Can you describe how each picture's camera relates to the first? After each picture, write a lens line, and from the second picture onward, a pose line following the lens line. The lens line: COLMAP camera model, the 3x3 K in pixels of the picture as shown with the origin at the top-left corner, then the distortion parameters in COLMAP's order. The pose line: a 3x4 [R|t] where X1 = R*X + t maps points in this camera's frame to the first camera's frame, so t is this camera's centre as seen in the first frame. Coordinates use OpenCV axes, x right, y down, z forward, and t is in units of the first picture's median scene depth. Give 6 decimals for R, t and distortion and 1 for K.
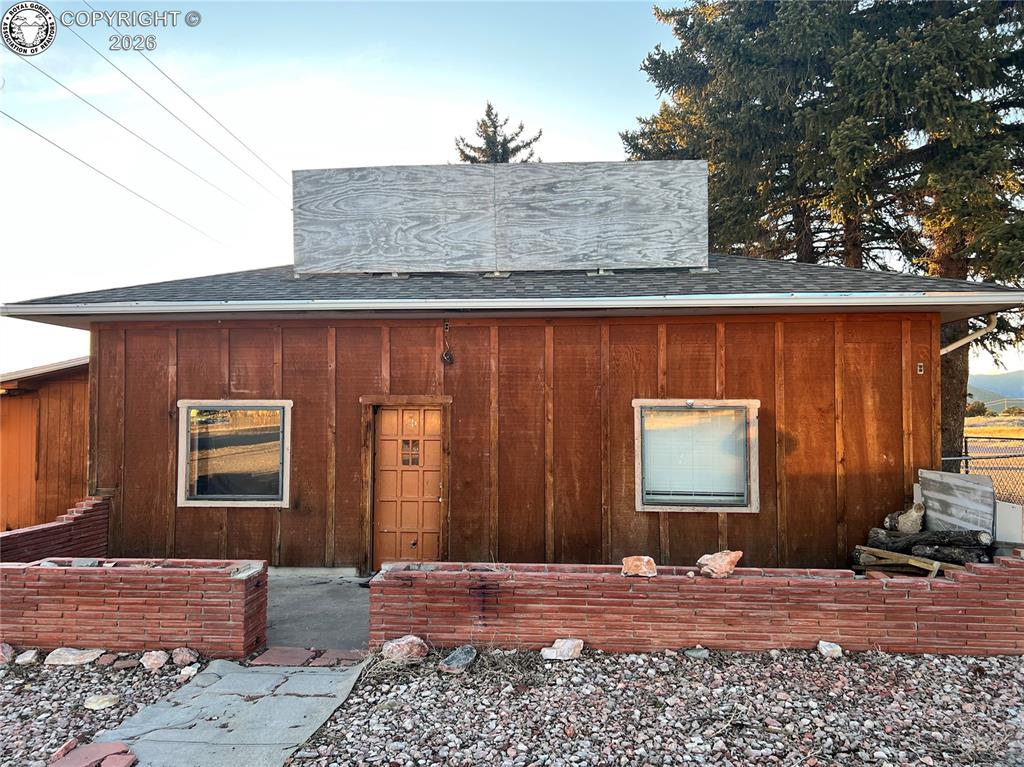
lens RADIAL K [[791.9, 0, 506.8], [0, 791.9, 382.3], [0, 0, 1]] dist [0.059694, -0.052936]
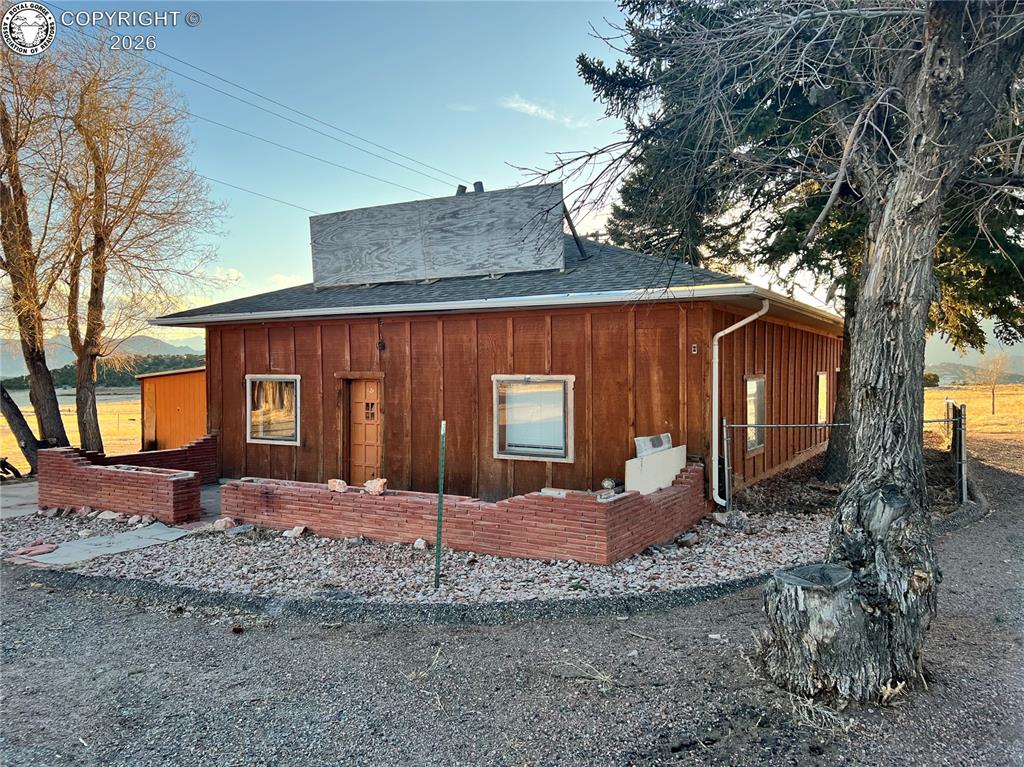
lens RADIAL K [[791.9, 0, 517.4], [0, 791.9, 385.4], [0, 0, 1]] dist [0.059694, -0.052936]
pose [[0.900062, 0.005417, -0.435729, 0.762802], [0.020670, 0.998266, 0.055107, -0.032474], [0.435272, -0.058606, 0.898389, -0.171749]]
